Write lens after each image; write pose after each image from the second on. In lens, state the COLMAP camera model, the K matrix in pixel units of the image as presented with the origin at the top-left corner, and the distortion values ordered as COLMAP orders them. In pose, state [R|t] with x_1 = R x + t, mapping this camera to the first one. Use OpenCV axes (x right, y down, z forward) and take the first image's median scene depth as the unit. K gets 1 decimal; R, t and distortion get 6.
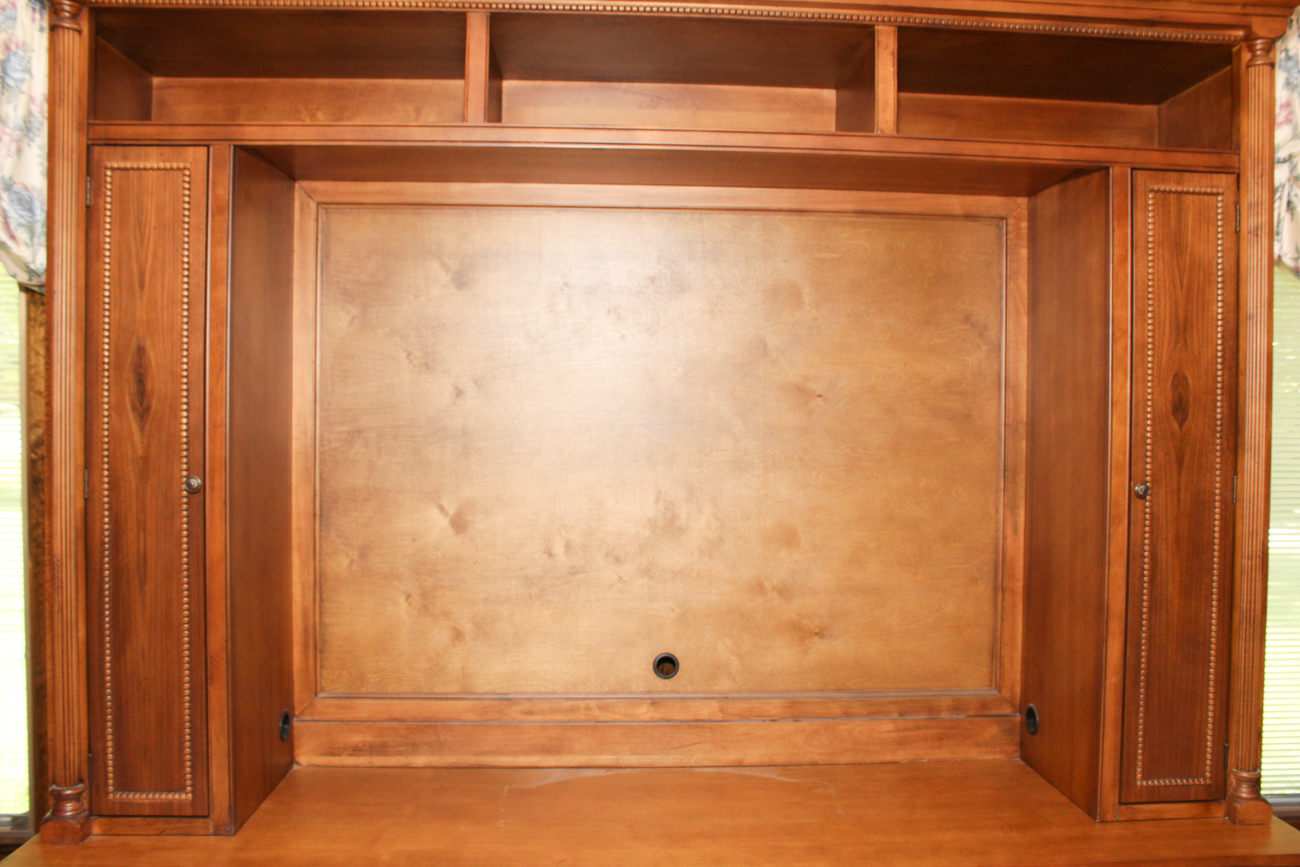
lens RADIAL K [[1093.5, 0, 696.4], [0, 1093.5, 431.6], [0, 0, 1]] dist [-0.165821, 0.132347]
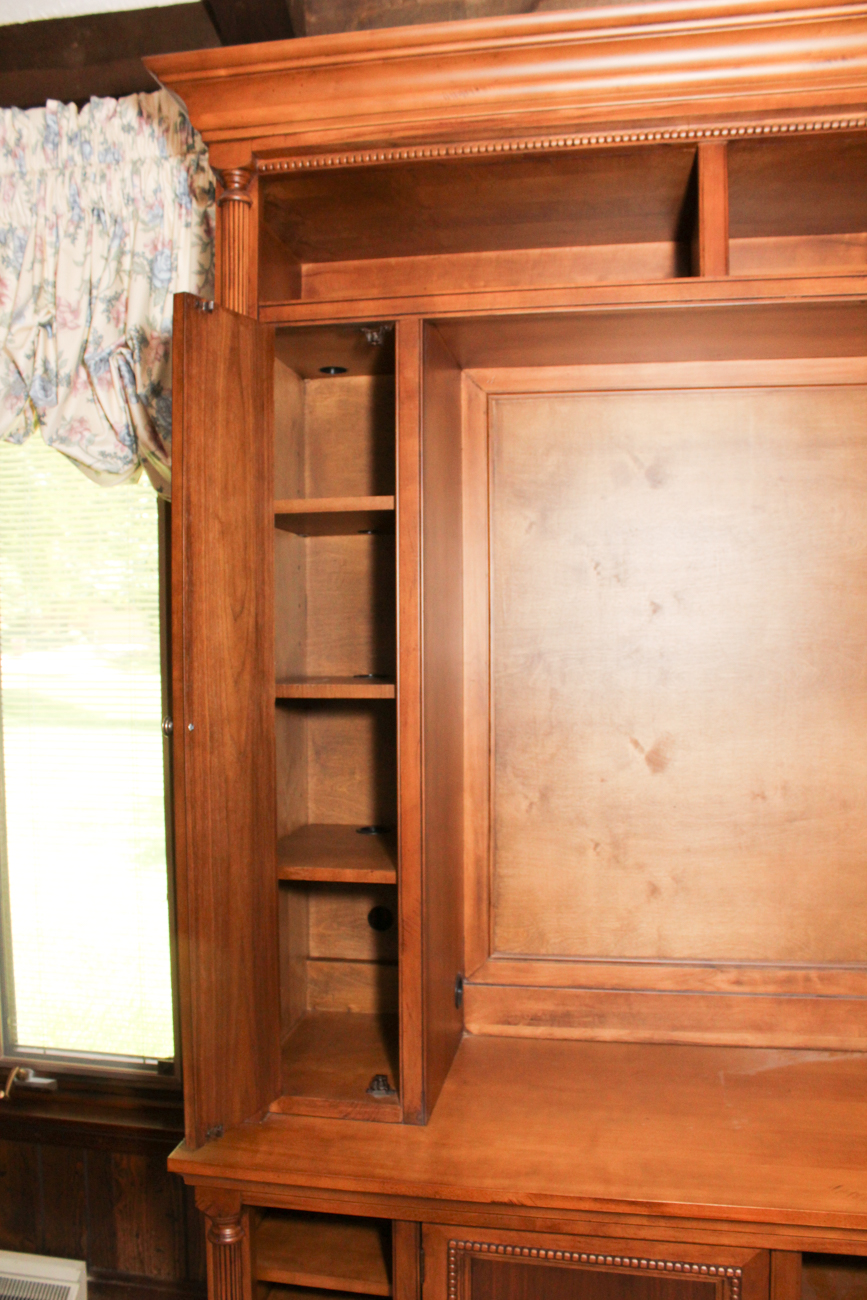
lens RADIAL K [[1093.5, 0, 471.7], [0, 1093.5, 666.0], [0, 0, 1]] dist [-0.165821, 0.132347]
pose [[0.972228, -0.007817, -0.233905, -0.161045], [0.010707, 0.999881, 0.011088, -0.001569], [0.233790, -0.013285, 0.972196, 0.132222]]
